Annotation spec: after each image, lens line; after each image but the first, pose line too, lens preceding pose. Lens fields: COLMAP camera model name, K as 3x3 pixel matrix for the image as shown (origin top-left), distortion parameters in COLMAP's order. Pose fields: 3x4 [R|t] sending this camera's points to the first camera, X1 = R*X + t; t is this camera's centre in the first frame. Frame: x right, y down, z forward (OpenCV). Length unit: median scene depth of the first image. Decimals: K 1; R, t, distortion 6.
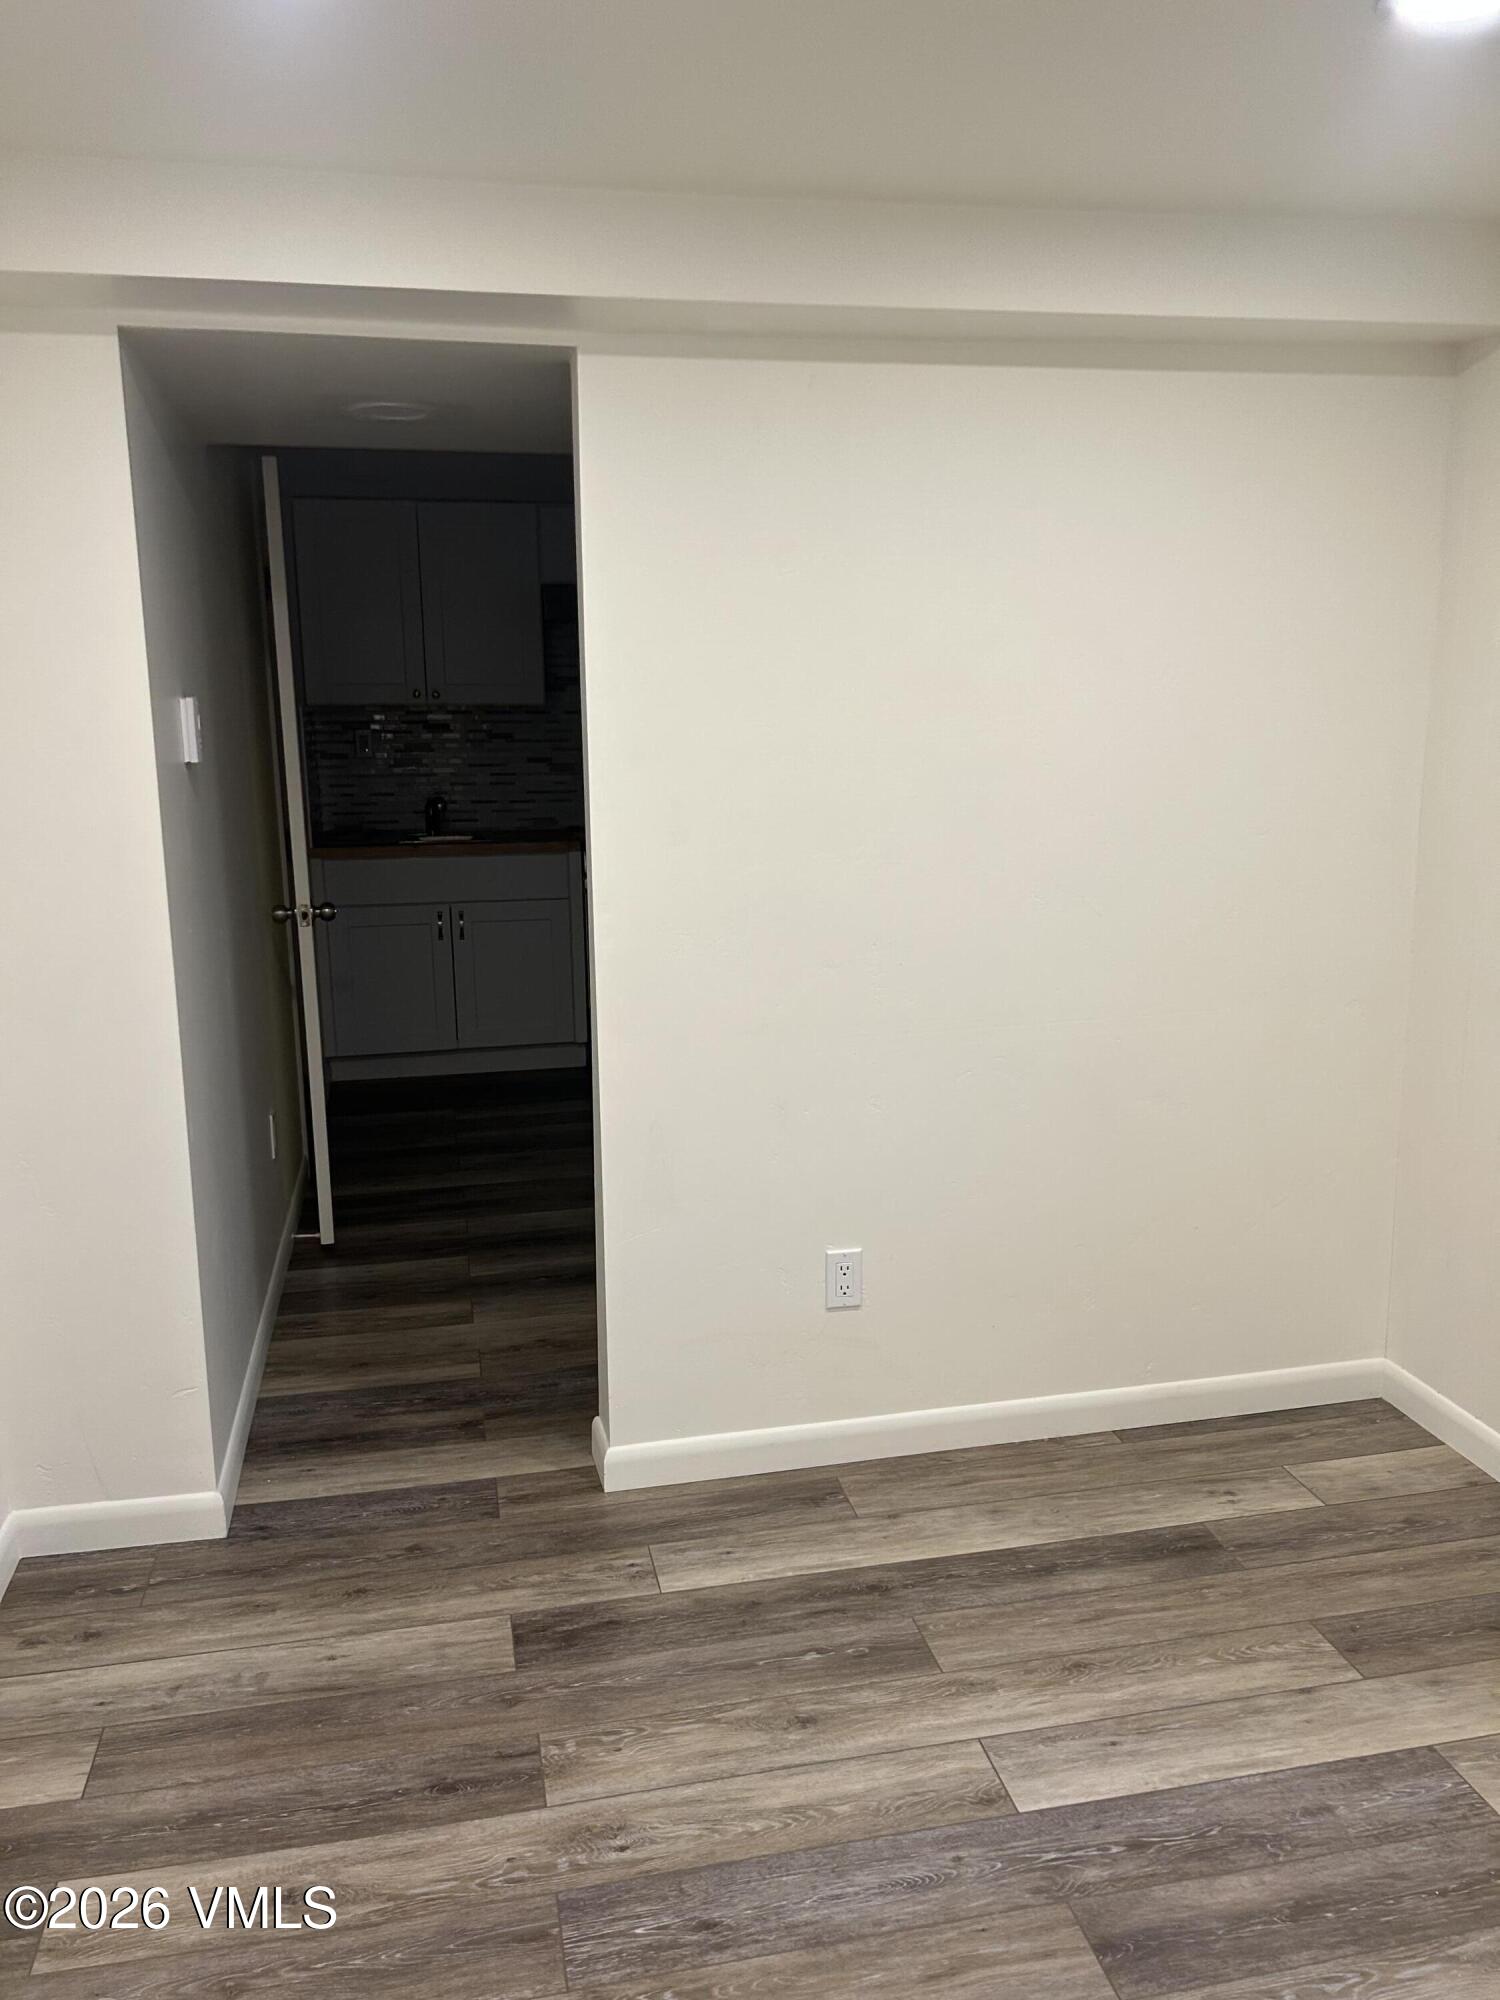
lens RADIAL K [[1505.7, 0, 750.0], [0, 1505.7, 1000.0], [0, 0, 1]] dist [0.052250, -0.061904]
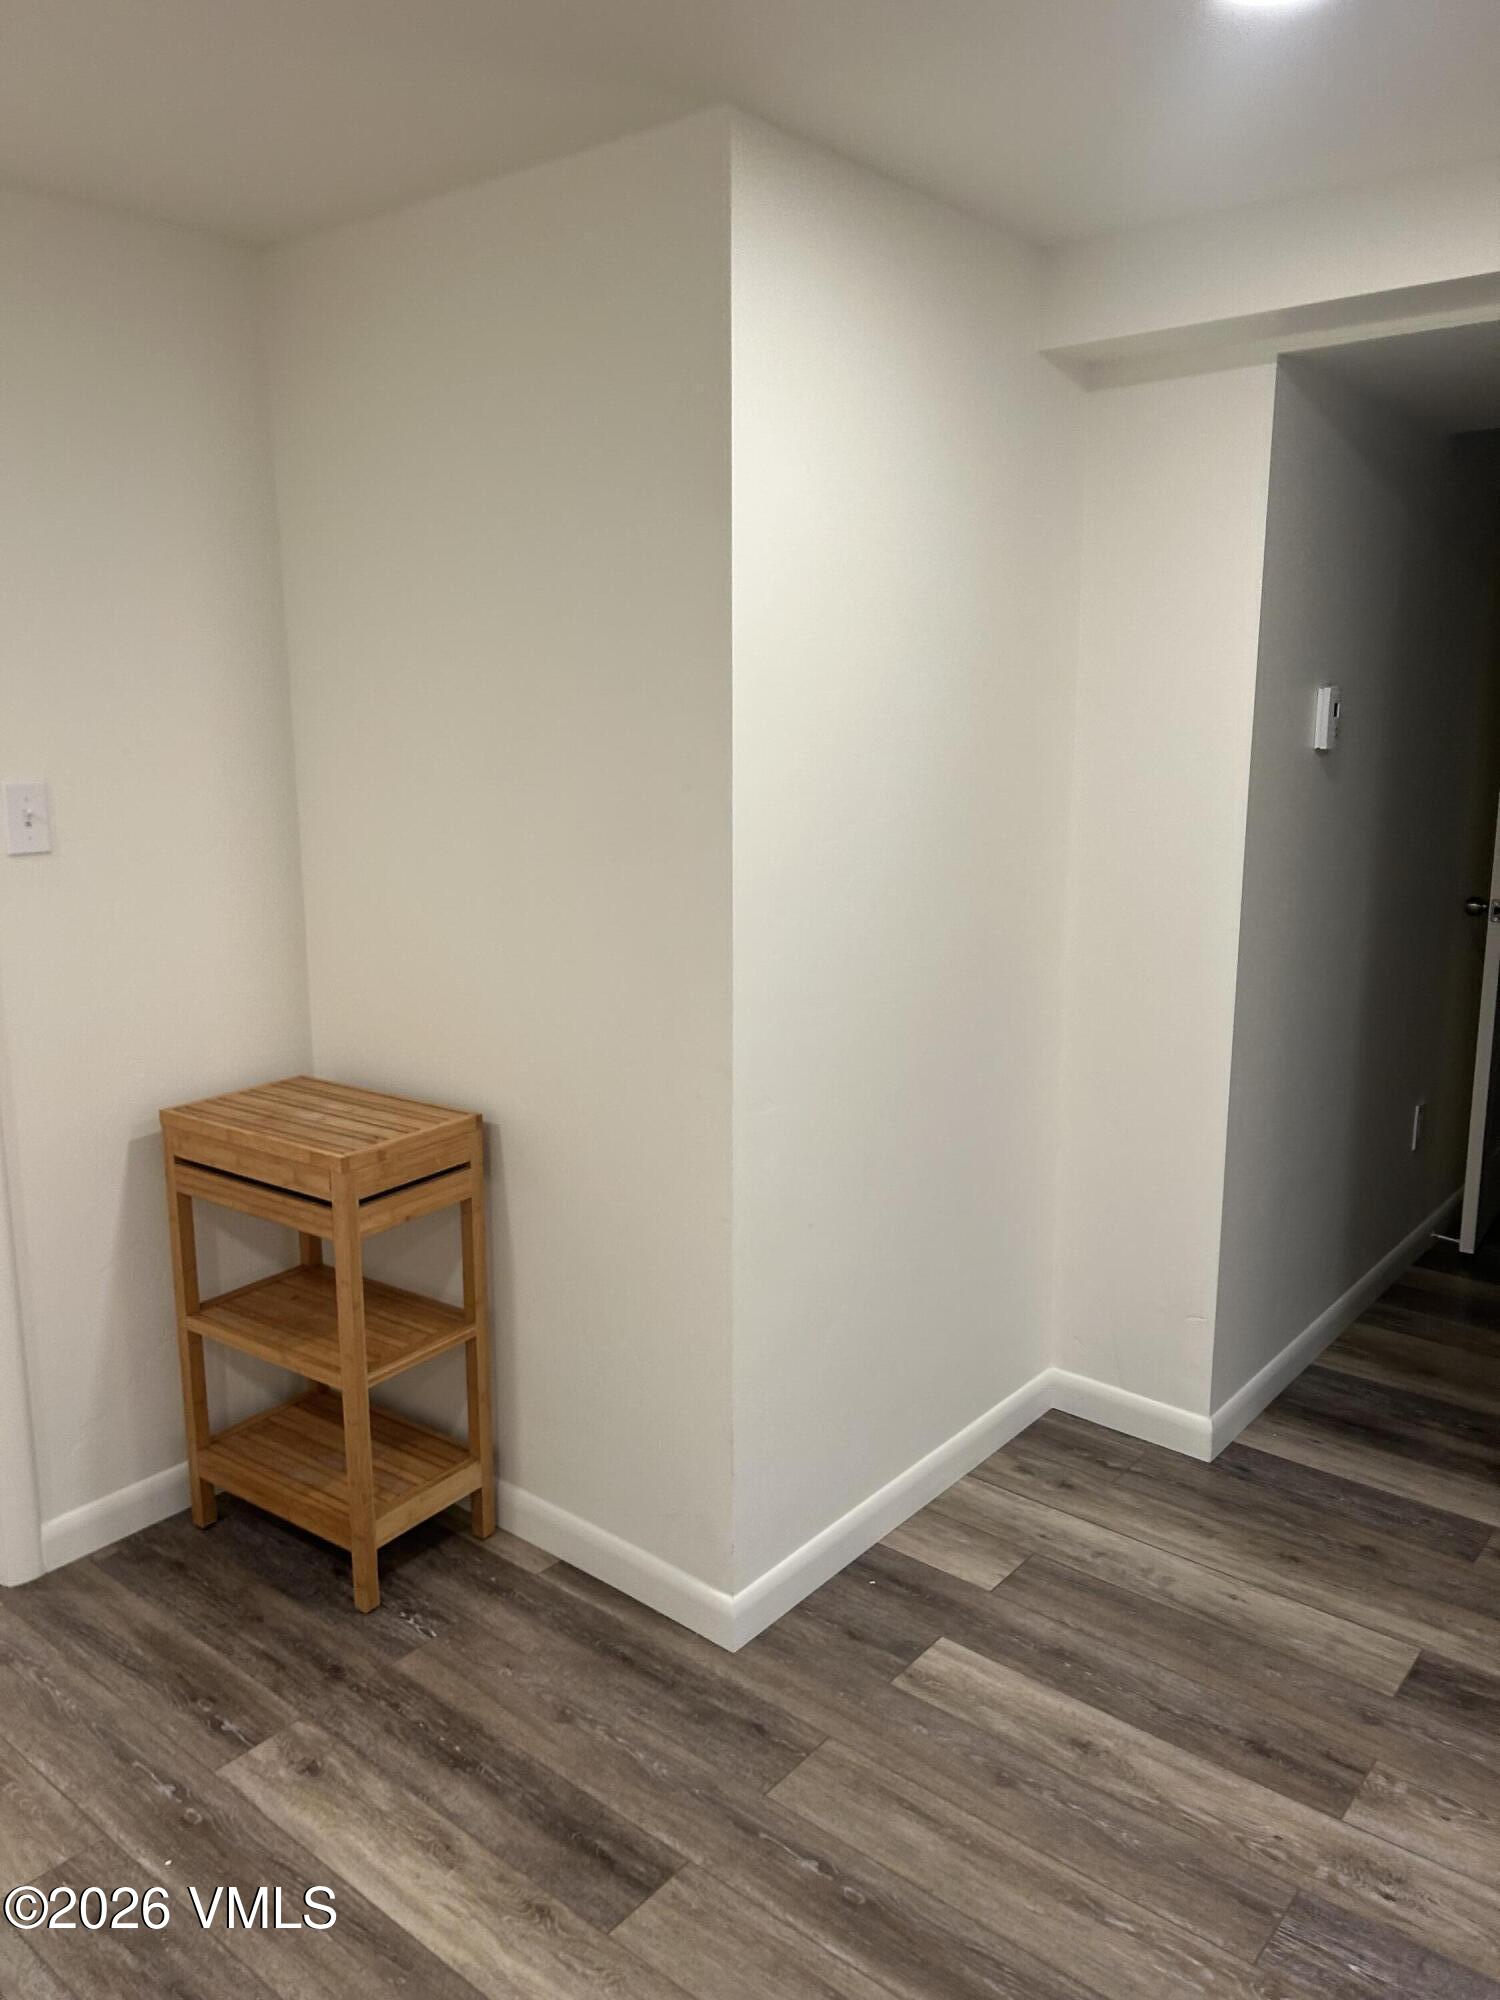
lens RADIAL K [[1504.7, 0, 714.6], [0, 1504.7, 979.2], [0, 0, 1]] dist [0.071070, -0.065906]
pose [[0.611874, 0.147387, -0.777102, 0.272988], [-0.147163, 0.986544, 0.071236, -0.014568], [0.777144, 0.070773, 0.625330, 0.024050]]
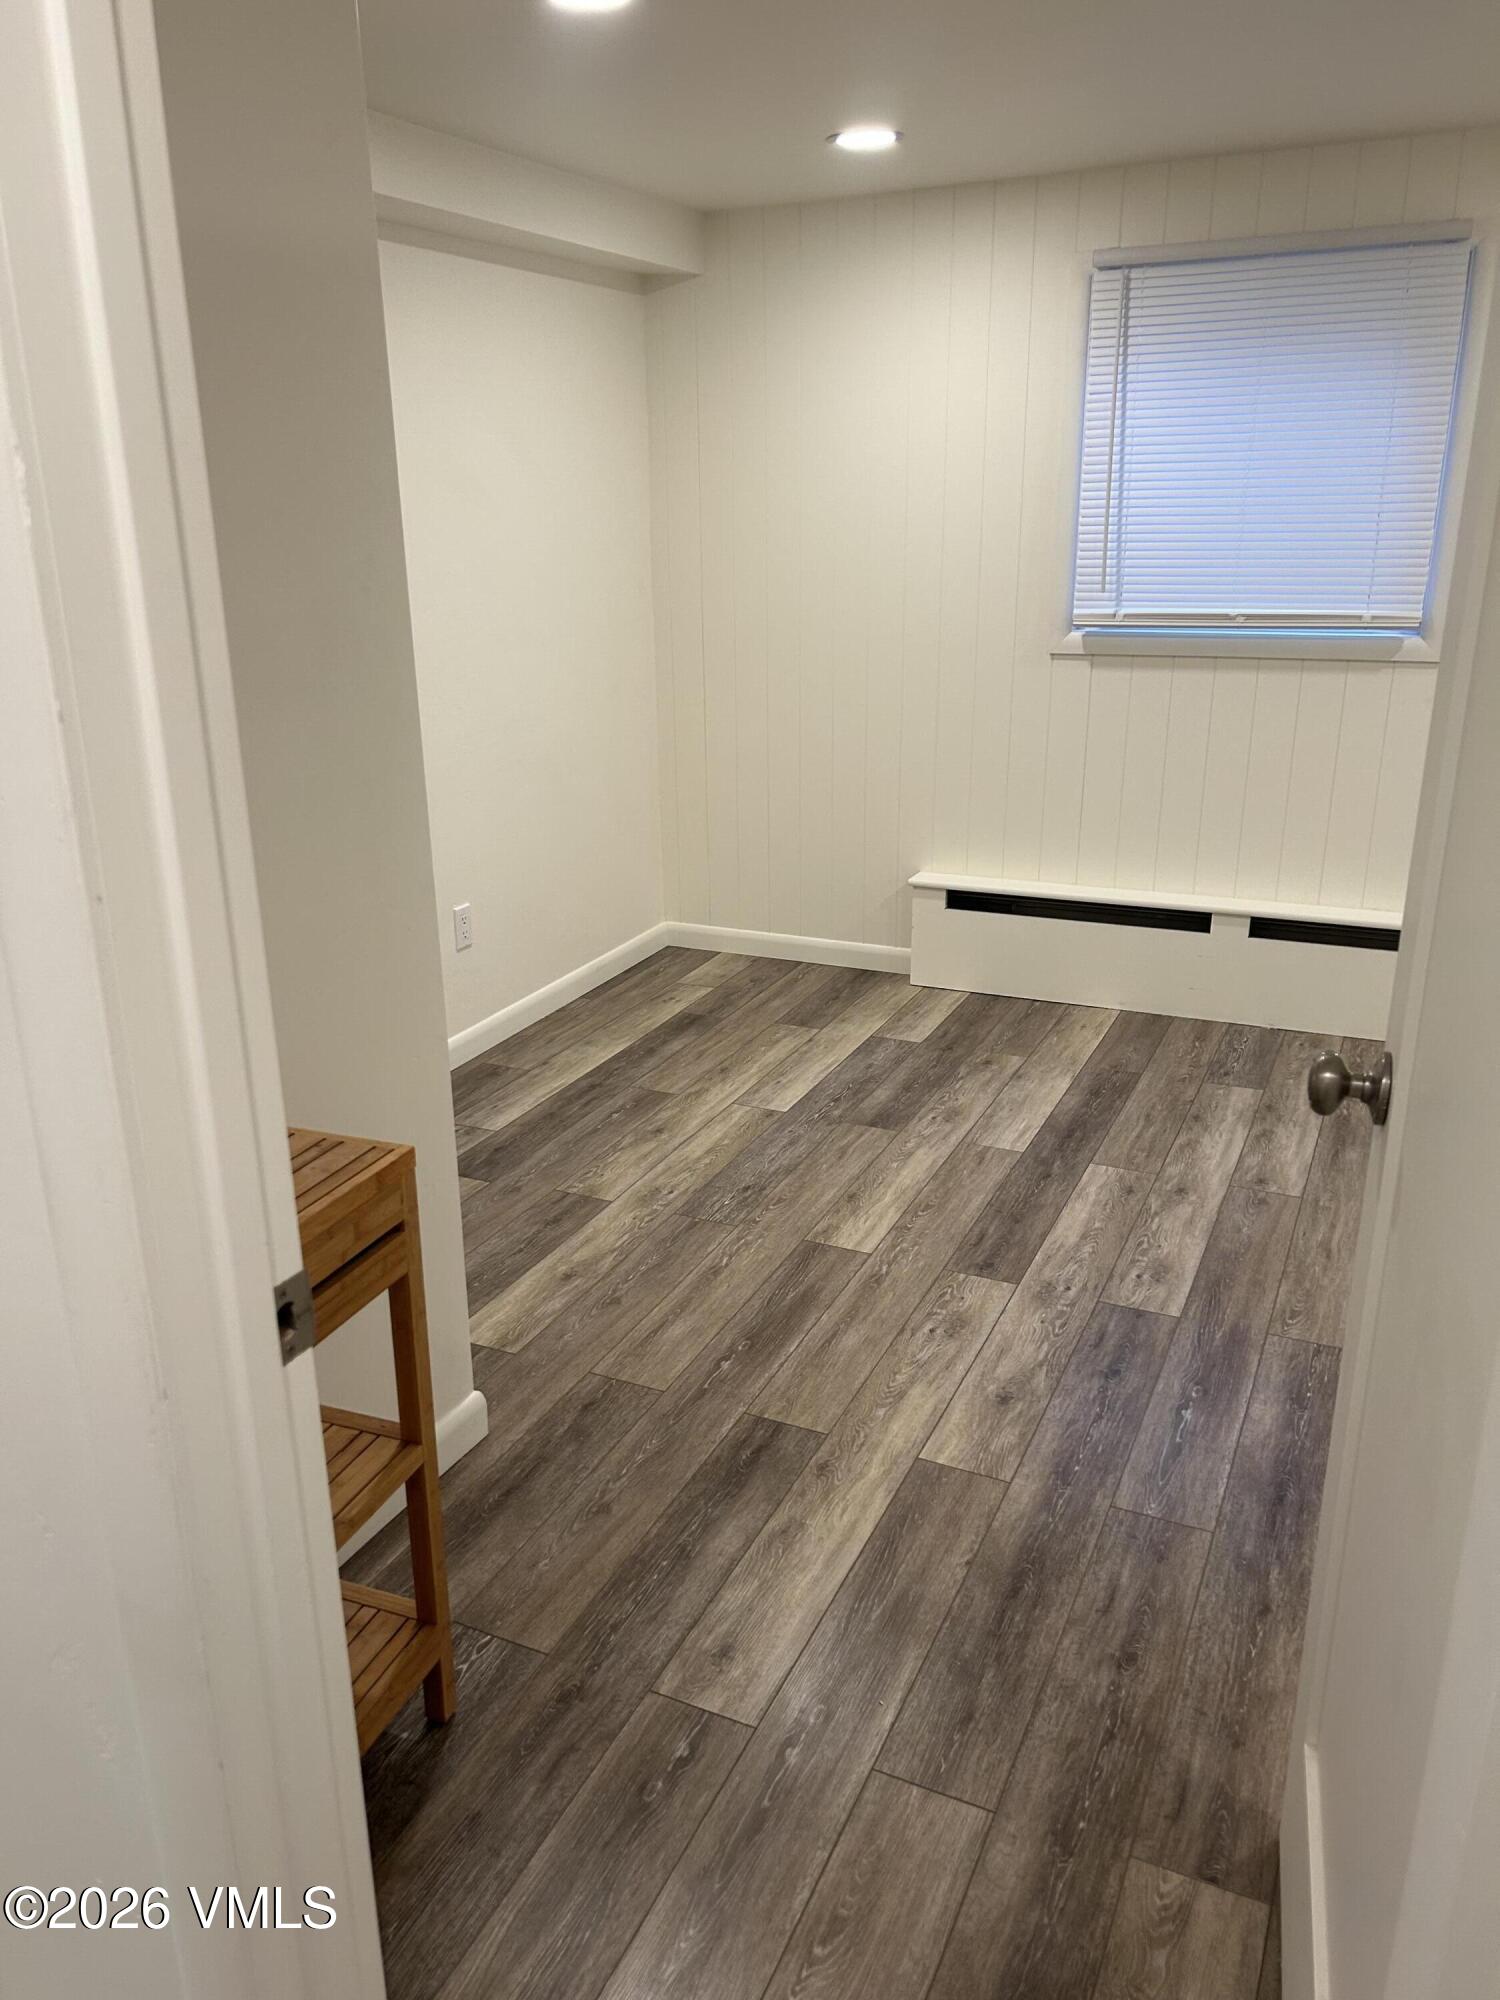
lens RADIAL K [[1505.7, 0, 750.0], [0, 1505.7, 1000.0], [0, 0, 1]] dist [0.052250, -0.061904]
pose [[0.600194, -0.253863, 0.758499, -1.074685], [0.168870, 0.967139, 0.190068, 0.035960], [-0.781825, 0.014010, 0.623341, -0.109227]]
